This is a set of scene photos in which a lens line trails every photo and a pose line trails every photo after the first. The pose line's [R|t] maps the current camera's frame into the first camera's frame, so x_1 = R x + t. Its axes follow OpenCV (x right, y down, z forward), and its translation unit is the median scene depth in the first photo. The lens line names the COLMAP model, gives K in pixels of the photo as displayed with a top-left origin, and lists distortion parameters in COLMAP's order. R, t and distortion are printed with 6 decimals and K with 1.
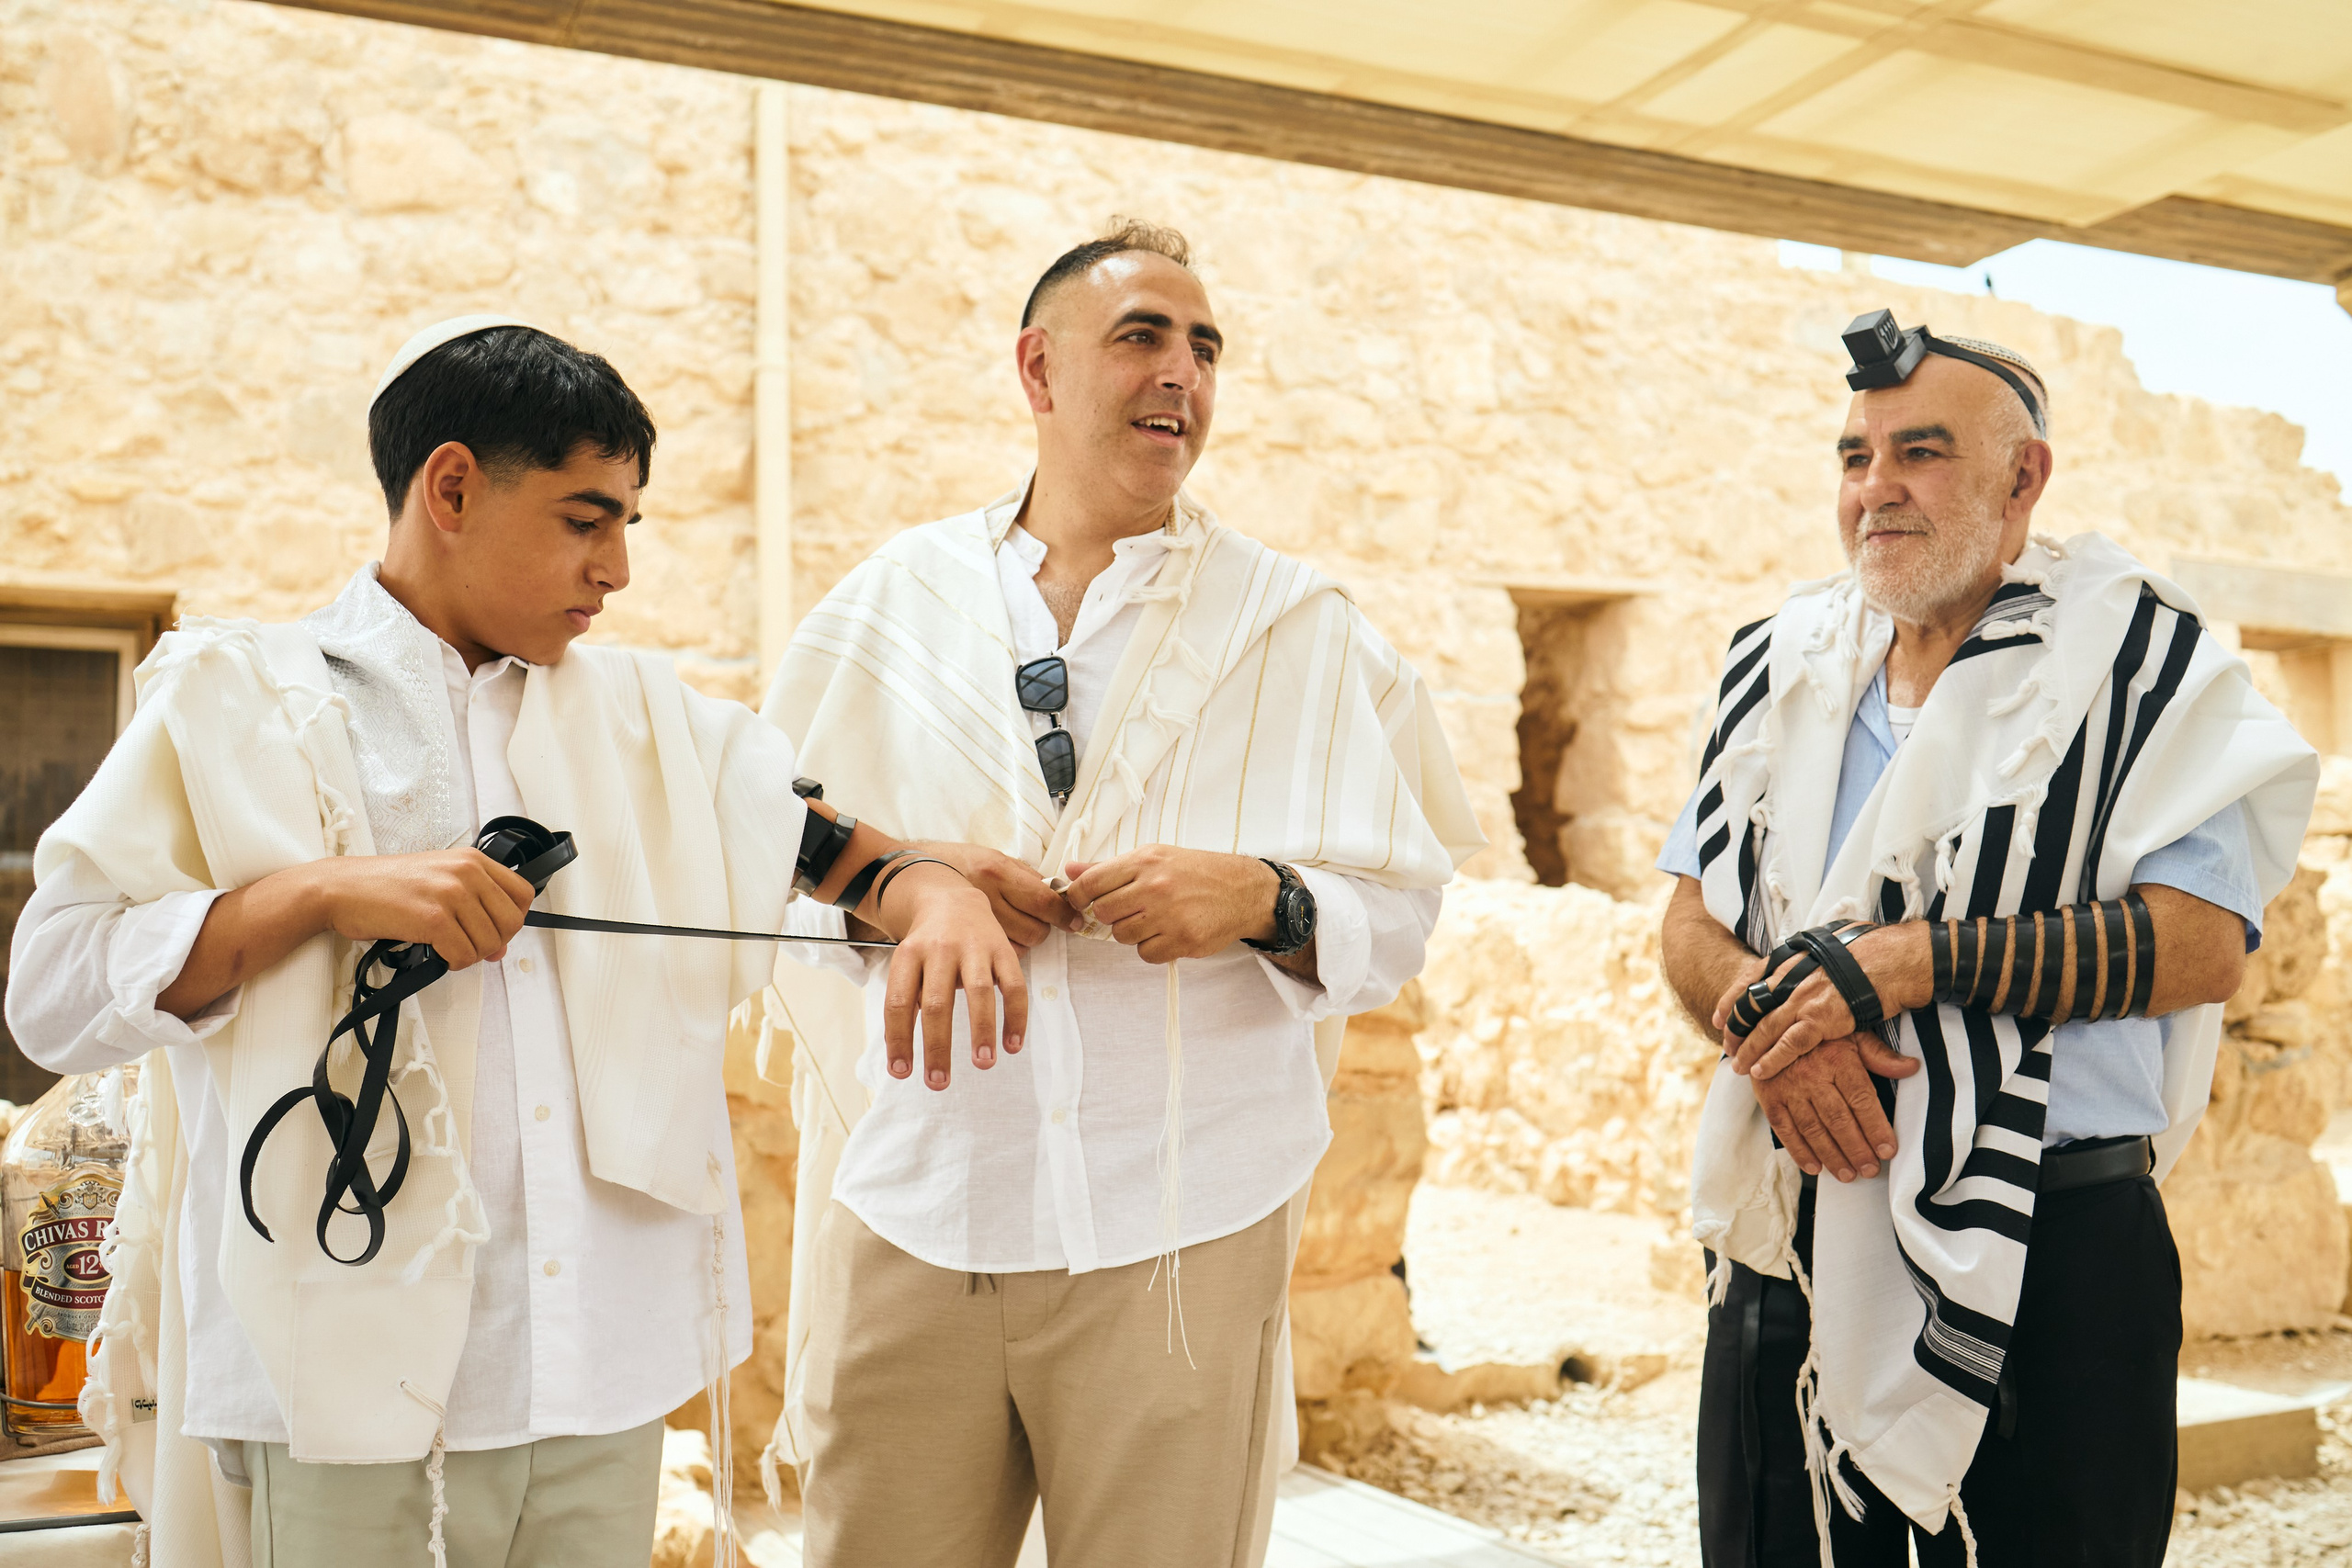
lens RADIAL K [[2344.4, 0, 1136.1], [0, 2344.4, 786.2], [0, 0, 1]] dist [-0.070578, 0.047786]
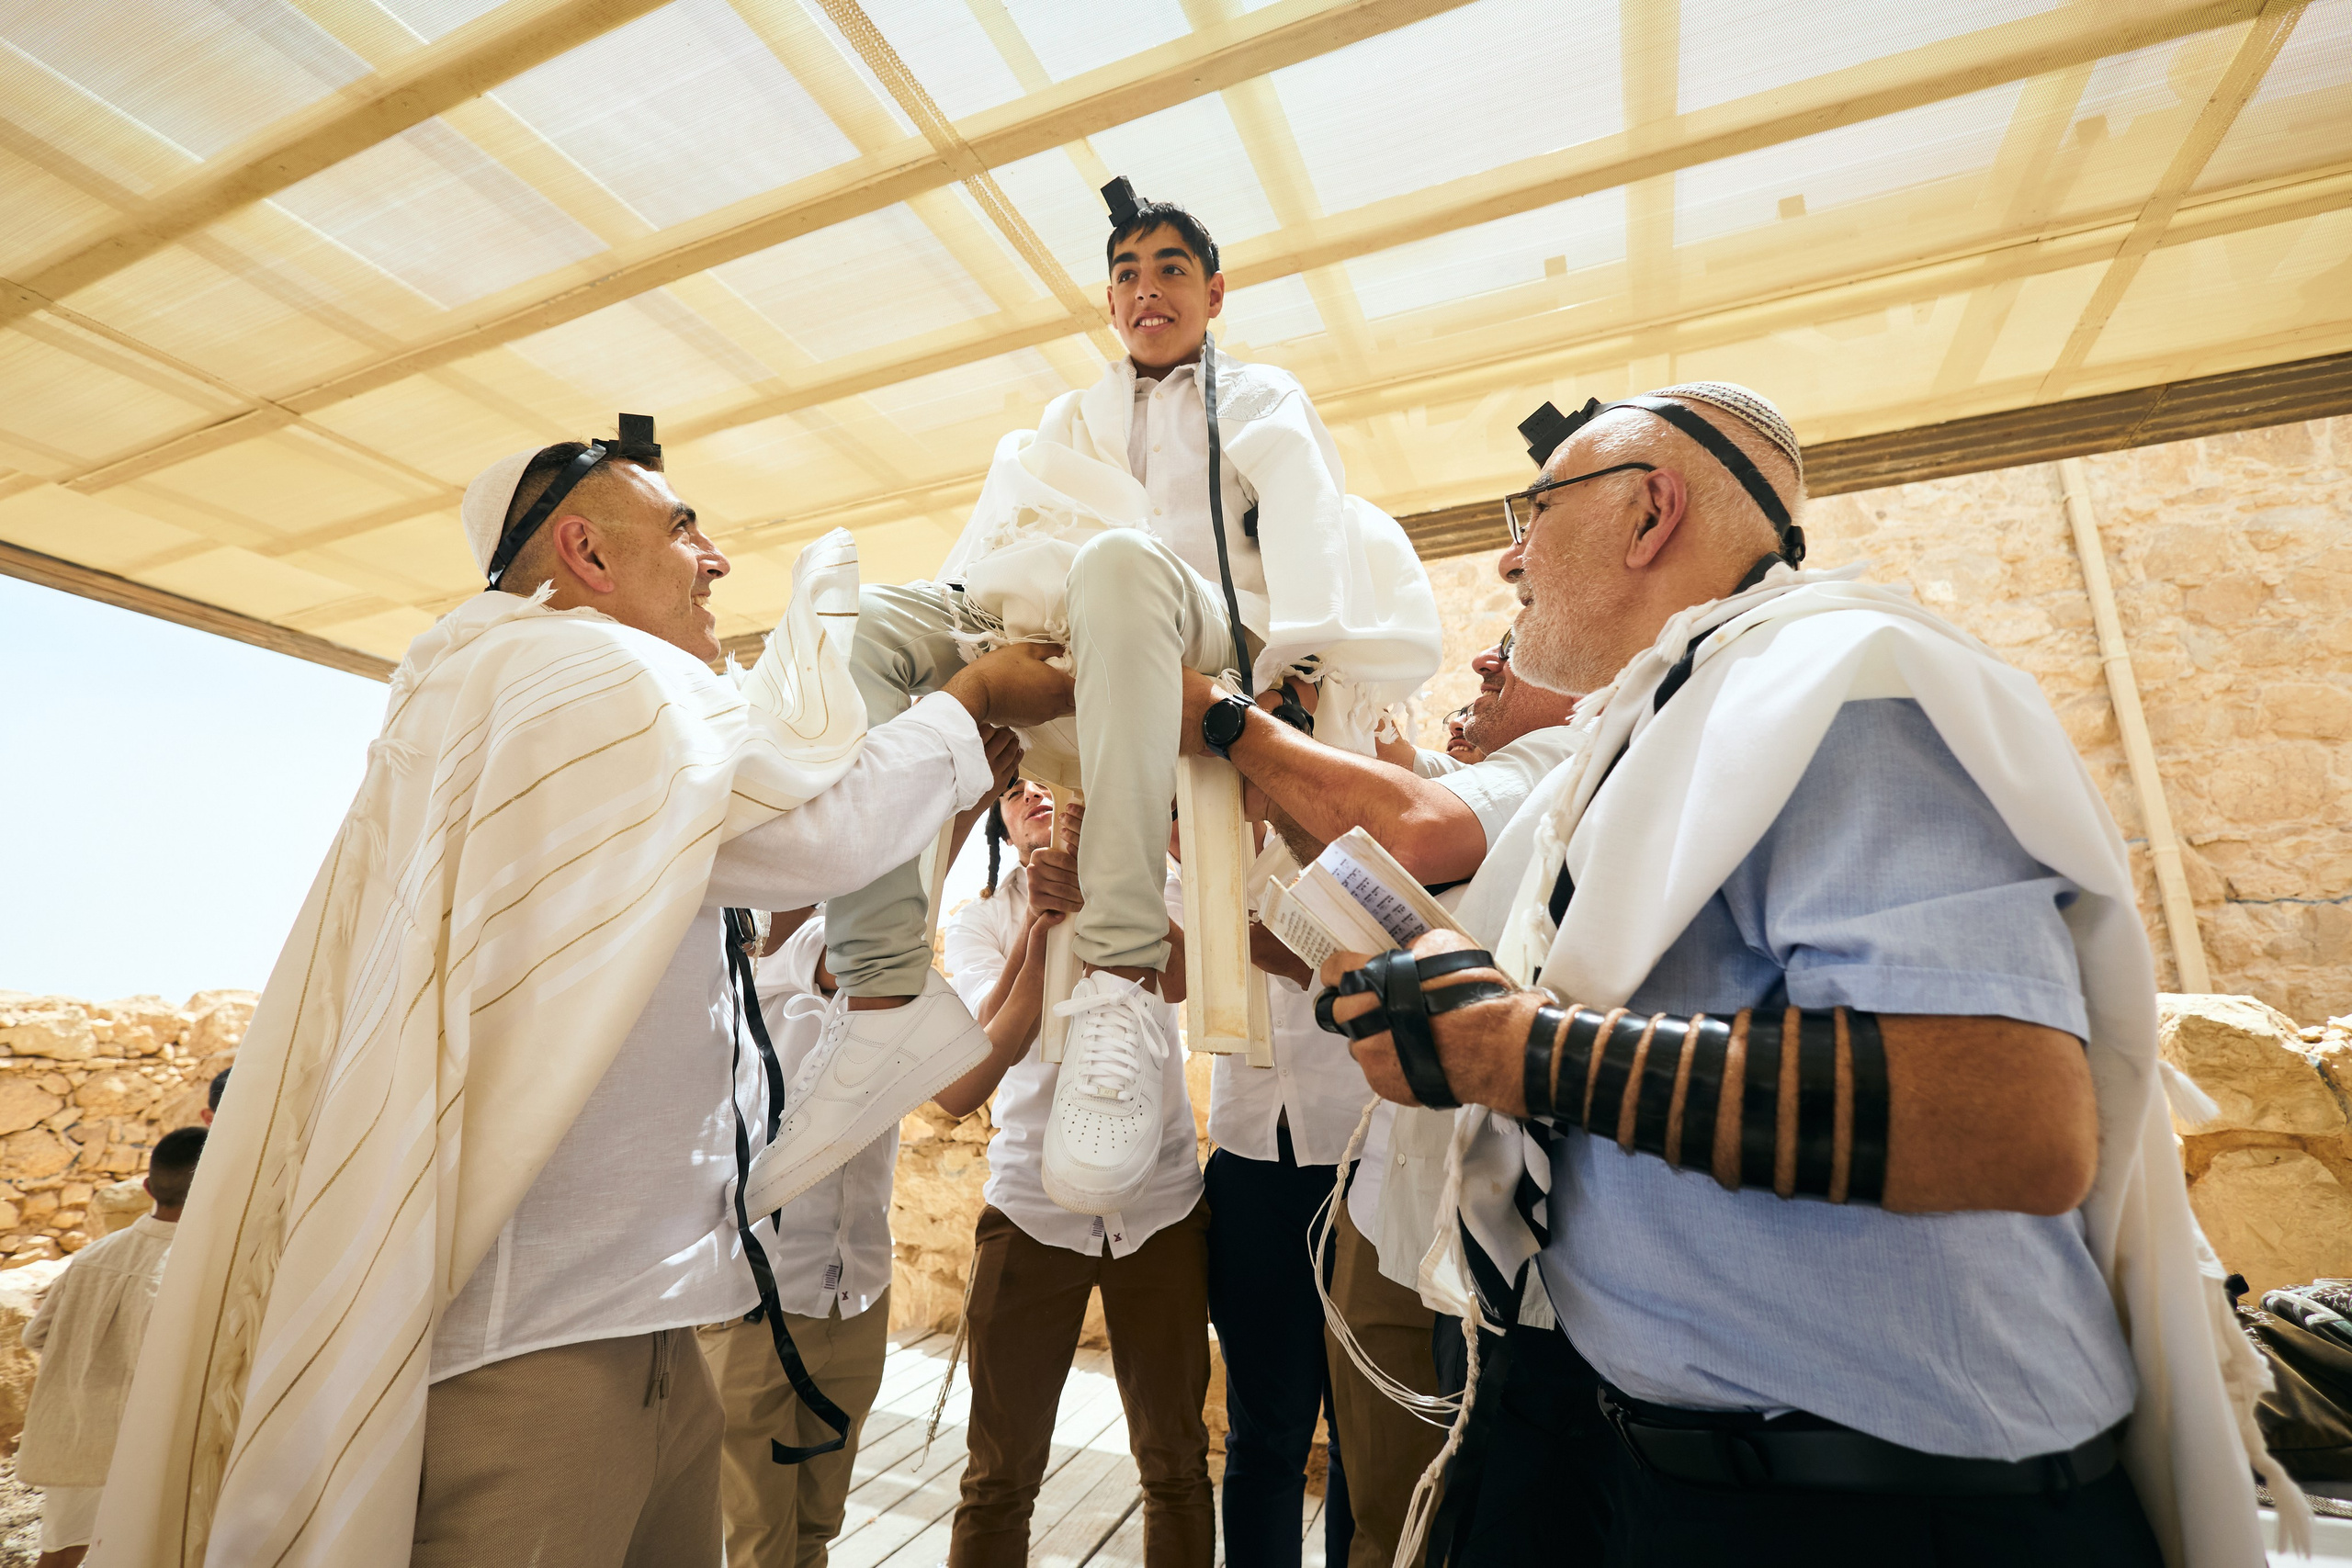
lens RADIAL K [[1085.0, 0, 1173.7], [0, 1085.0, 787.7], [0, 0, 1]] dist [0.002378, 0.000158]
pose [[0.696773, -0.162751, -0.698584, -0.101849], [0.058179, 0.983533, -0.171107, -0.001293], [0.714928, 0.078580, 0.694768, 0.020430]]
